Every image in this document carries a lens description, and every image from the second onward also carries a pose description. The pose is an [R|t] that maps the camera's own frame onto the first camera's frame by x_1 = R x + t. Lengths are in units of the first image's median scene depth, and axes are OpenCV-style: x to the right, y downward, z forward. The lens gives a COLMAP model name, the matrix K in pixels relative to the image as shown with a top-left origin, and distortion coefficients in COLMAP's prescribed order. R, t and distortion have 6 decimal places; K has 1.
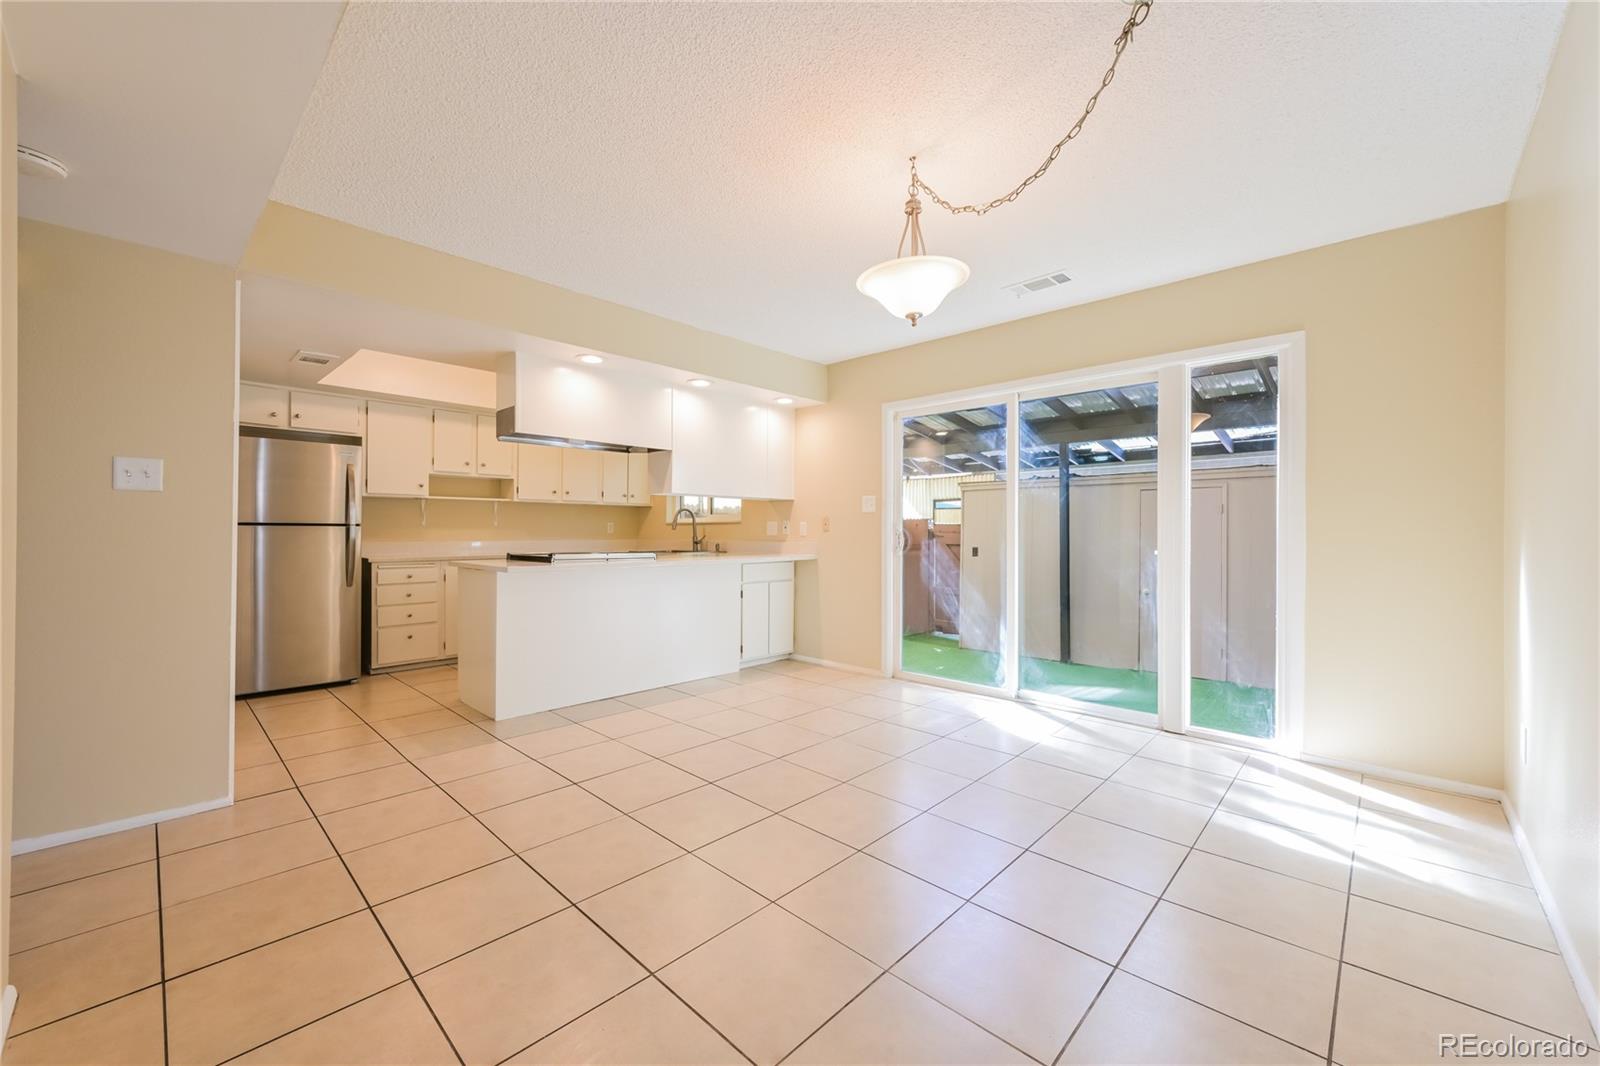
lens RADIAL K [[625.4, 0, 809.2], [0, 625.4, 531.3], [0, 0, 1]] dist [0.001202, 0.000061]
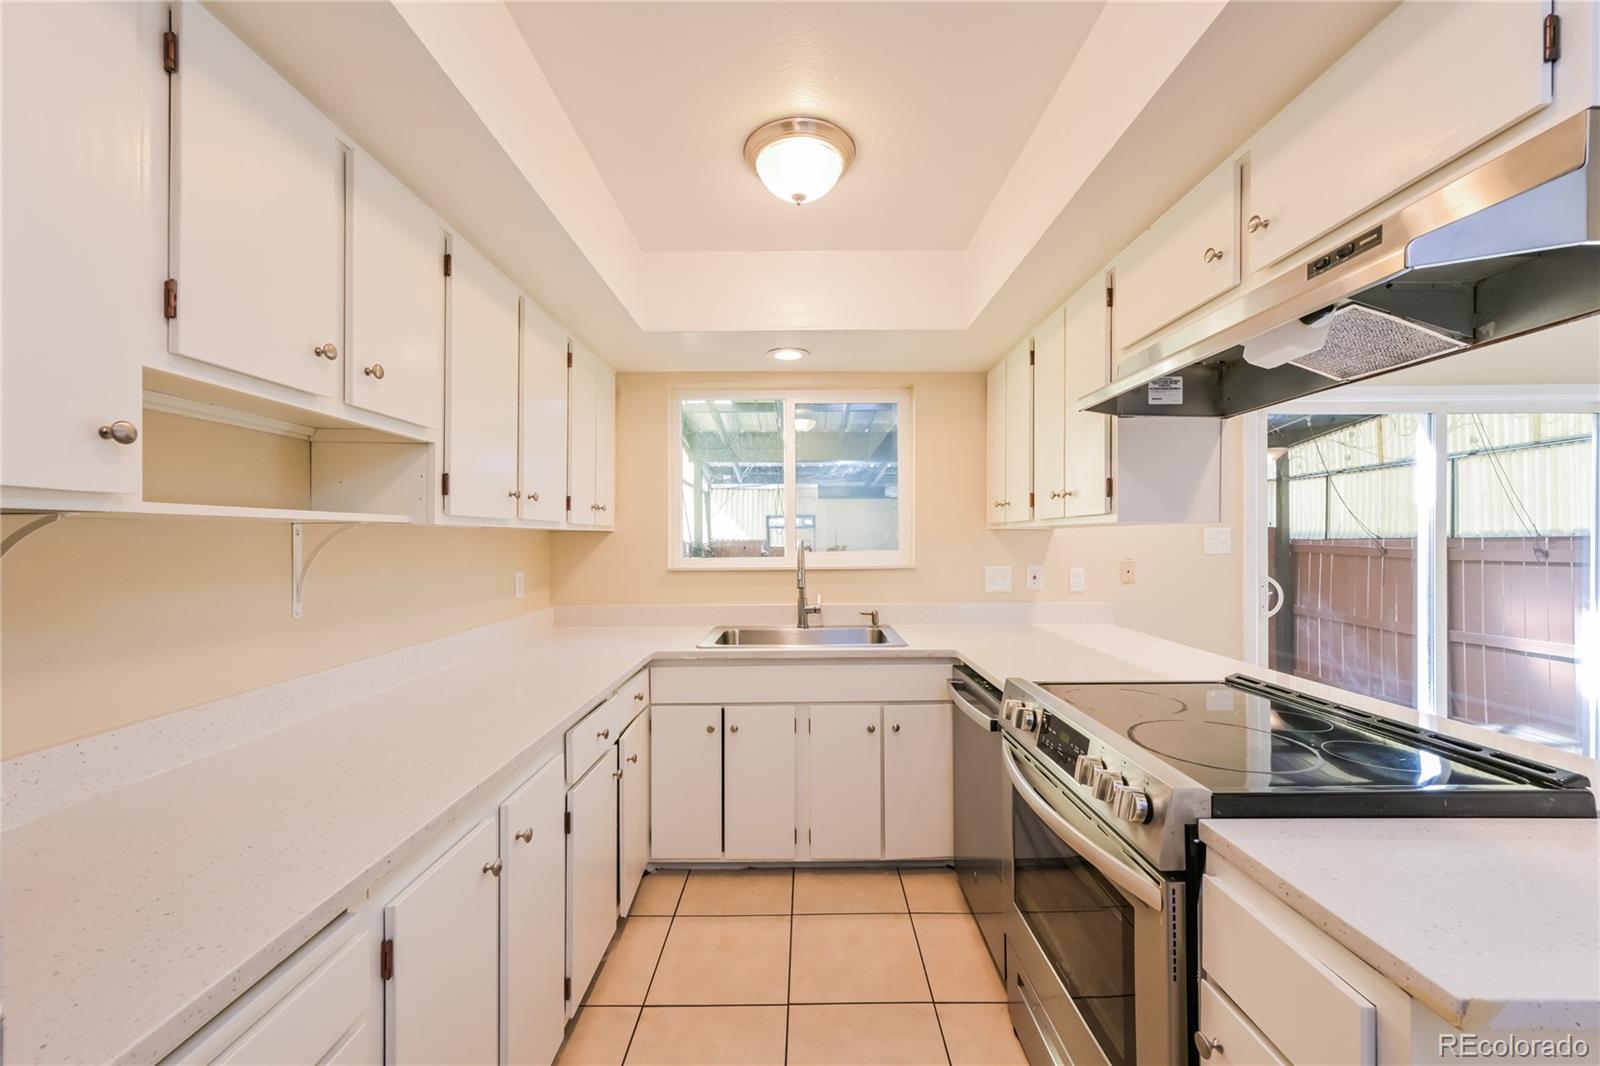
lens RADIAL K [[623.1, 0, 806.1], [0, 623.1, 546.5], [0, 0, 1]] dist [0.002541, 0.000284]
pose [[0.725010, -0.015974, 0.688553, -0.596952], [0.006980, 0.999850, 0.015846, -0.045891], [-0.688703, -0.006683, 0.725012, 0.757498]]
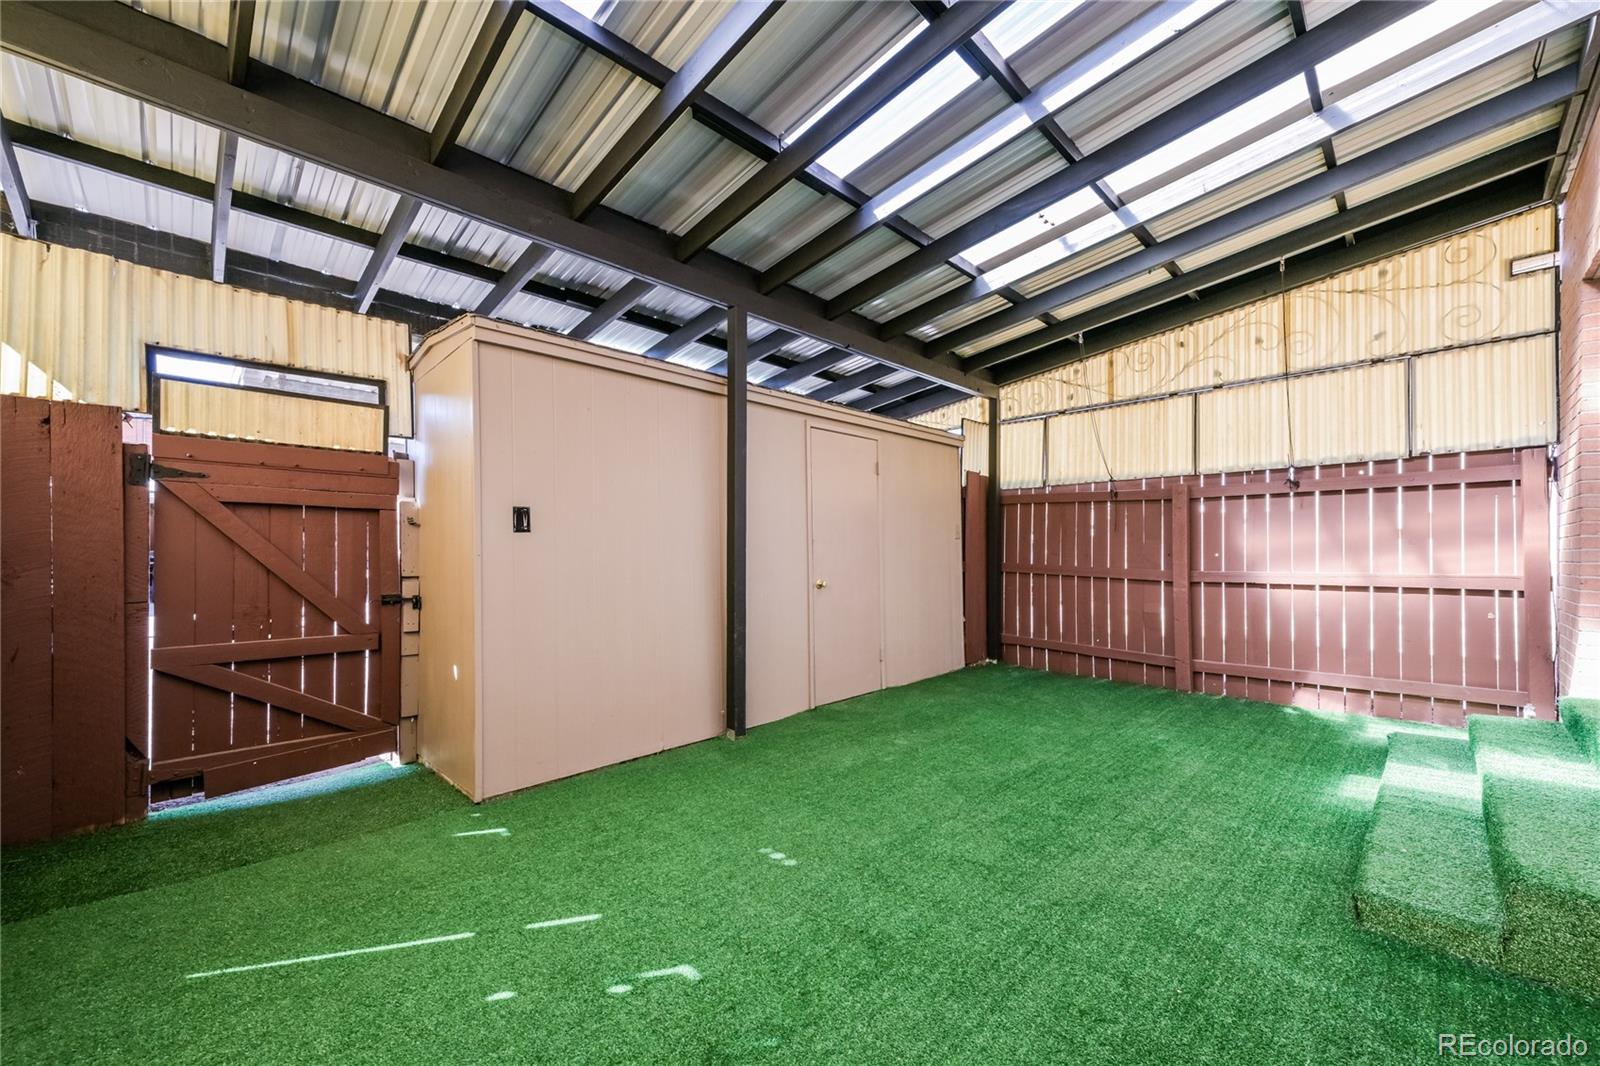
lens RADIAL K [[623.1, 0, 806.1], [0, 623.1, 546.5], [0, 0, 1]] dist [0.002541, 0.000284]
pose [[0.024156, 0.003822, 0.999701, -0.147306], [-0.005455, 0.999978, -0.003691, 0.079315], [-0.999693, -0.005364, 0.024177, 1.339549]]
